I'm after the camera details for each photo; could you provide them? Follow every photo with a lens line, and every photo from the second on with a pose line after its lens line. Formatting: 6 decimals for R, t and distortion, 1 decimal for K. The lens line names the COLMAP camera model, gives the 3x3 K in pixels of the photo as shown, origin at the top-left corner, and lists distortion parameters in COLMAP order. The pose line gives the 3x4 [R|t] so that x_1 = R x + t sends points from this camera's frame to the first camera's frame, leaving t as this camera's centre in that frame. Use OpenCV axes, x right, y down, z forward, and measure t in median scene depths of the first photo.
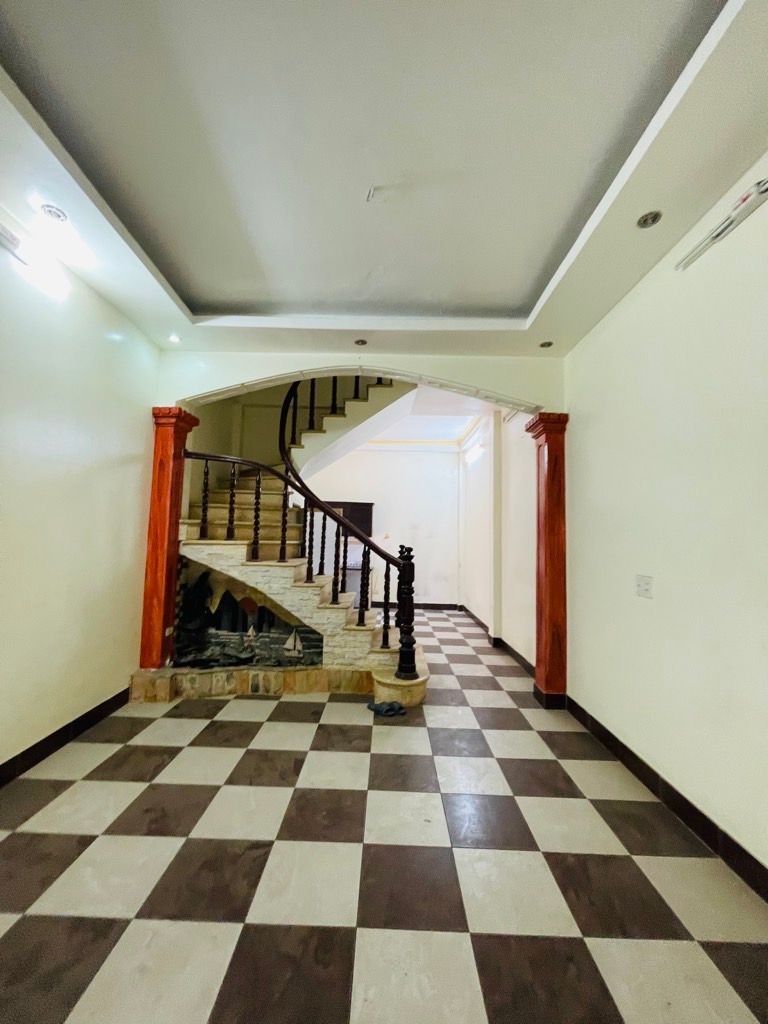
lens RADIAL K [[412.8, 0, 380.8], [0, 412.8, 505.2], [0, 0, 1]] dist [-0.011183, 0.000797]
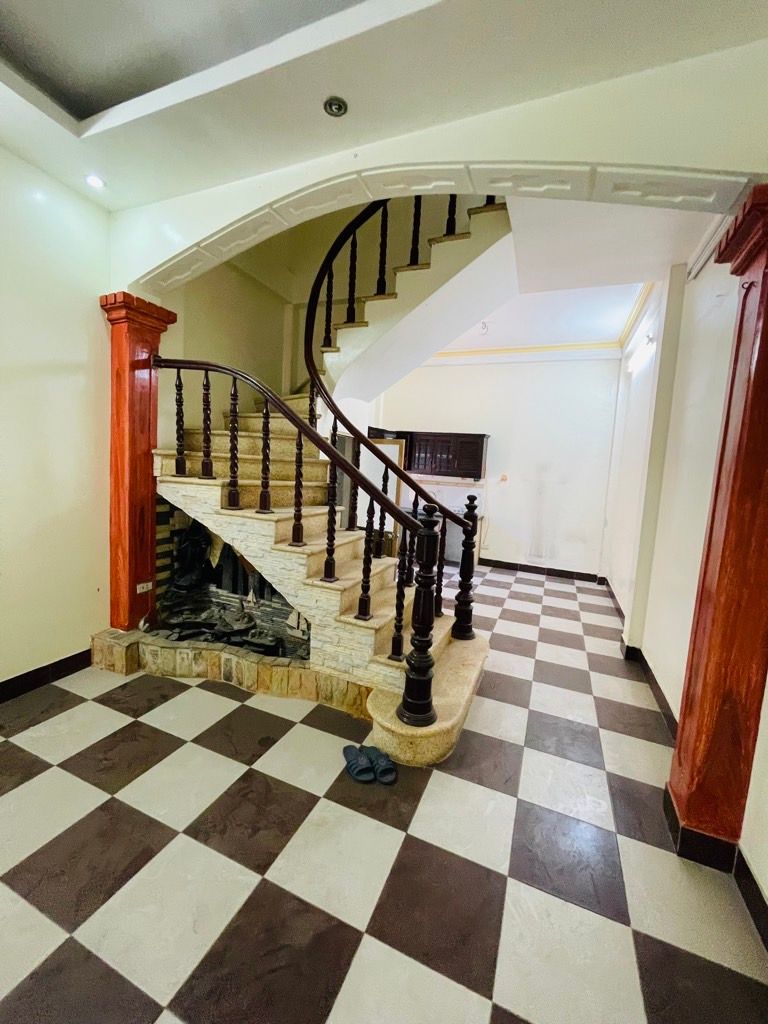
lens RADIAL K [[412.8, 0, 382.6], [0, 412.8, 506.4], [0, 0, 1]] dist [-0.011183, 0.000797]
pose [[0.925380, 0.066772, -0.373112, 0.212084], [-0.006759, 0.987112, 0.159889, 0.014033], [0.378979, -0.145436, 0.913905, 0.447049]]
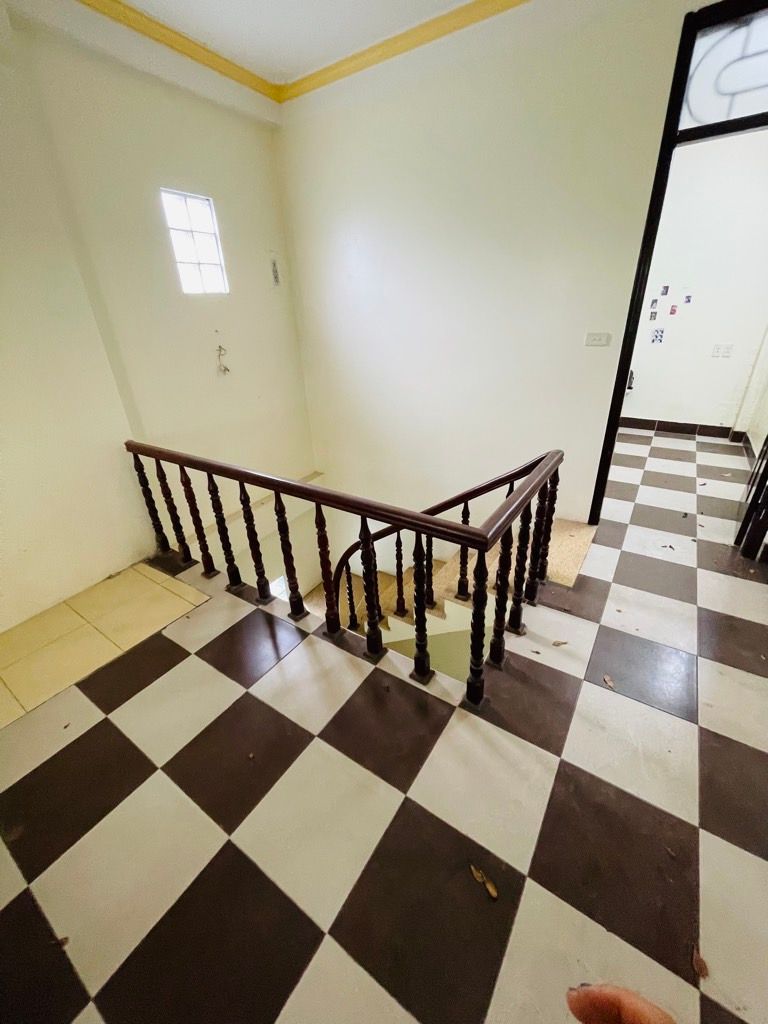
lens RADIAL K [[412.8, 0, 376.9], [0, 412.8, 510.5], [0, 0, 1]] dist [-0.011183, 0.000797]
pose [[0.830965, 0.191862, -0.522194, 0.214884], [0.111038, 0.862564, 0.493614, 0.031095], [0.545132, -0.468159, 0.695456, 0.659530]]
